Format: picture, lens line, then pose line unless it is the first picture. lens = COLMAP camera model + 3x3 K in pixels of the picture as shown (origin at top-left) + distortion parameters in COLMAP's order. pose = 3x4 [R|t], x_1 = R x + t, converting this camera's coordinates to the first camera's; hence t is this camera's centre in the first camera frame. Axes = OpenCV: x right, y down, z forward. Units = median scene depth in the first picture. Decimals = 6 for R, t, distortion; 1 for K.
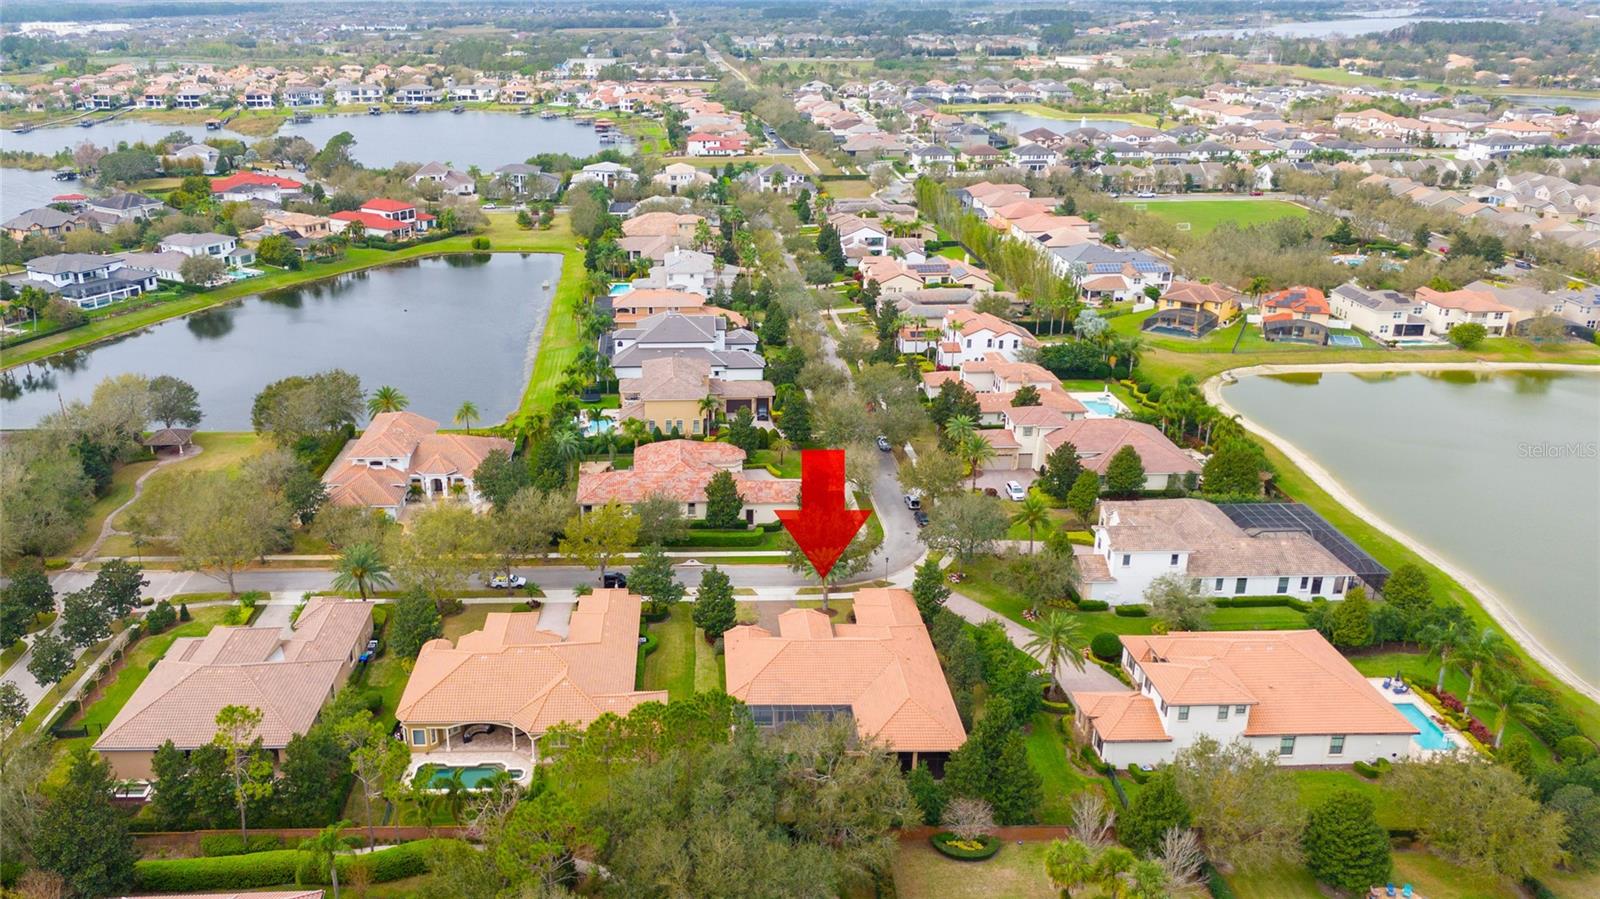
lens RADIAL K [[1273.8, 0, 713.3], [0, 1273.8, 447.8], [0, 0, 1]] dist [0.061842, -0.084242]
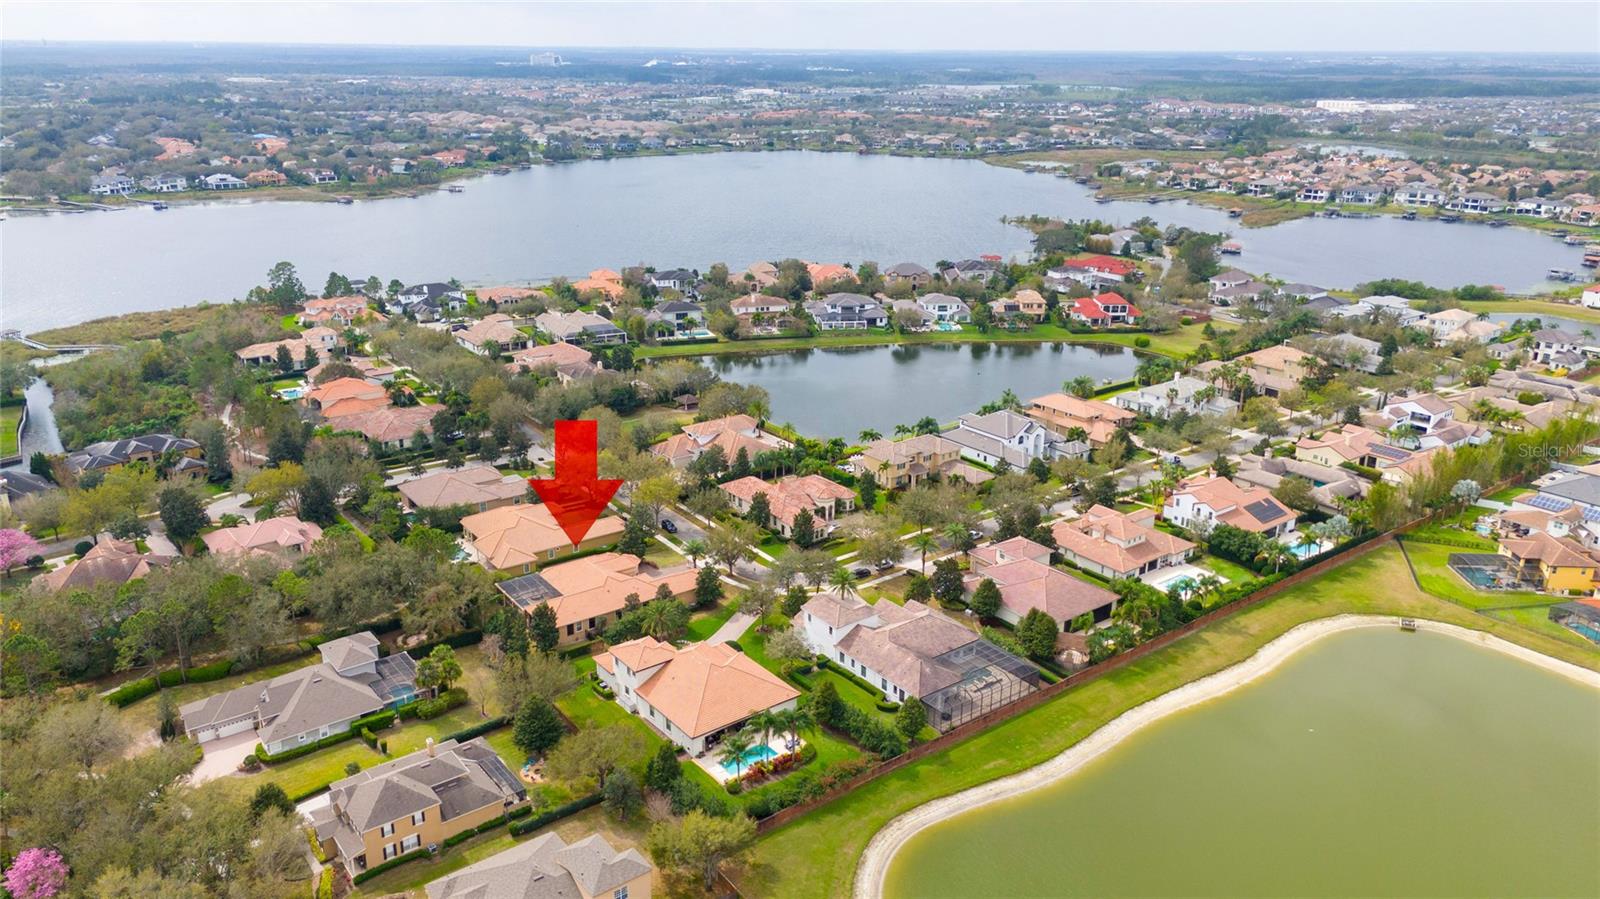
lens RADIAL K [[1165.4, 0, 801.6], [0, 1165.4, 474.9], [0, 0, 1]] dist [0.072980, -0.070042]
pose [[0.581610, 0.289872, -0.760069, 0.754875], [-0.291455, 0.946581, 0.137980, -0.144726], [0.759463, 0.141275, 0.635025, 0.083956]]
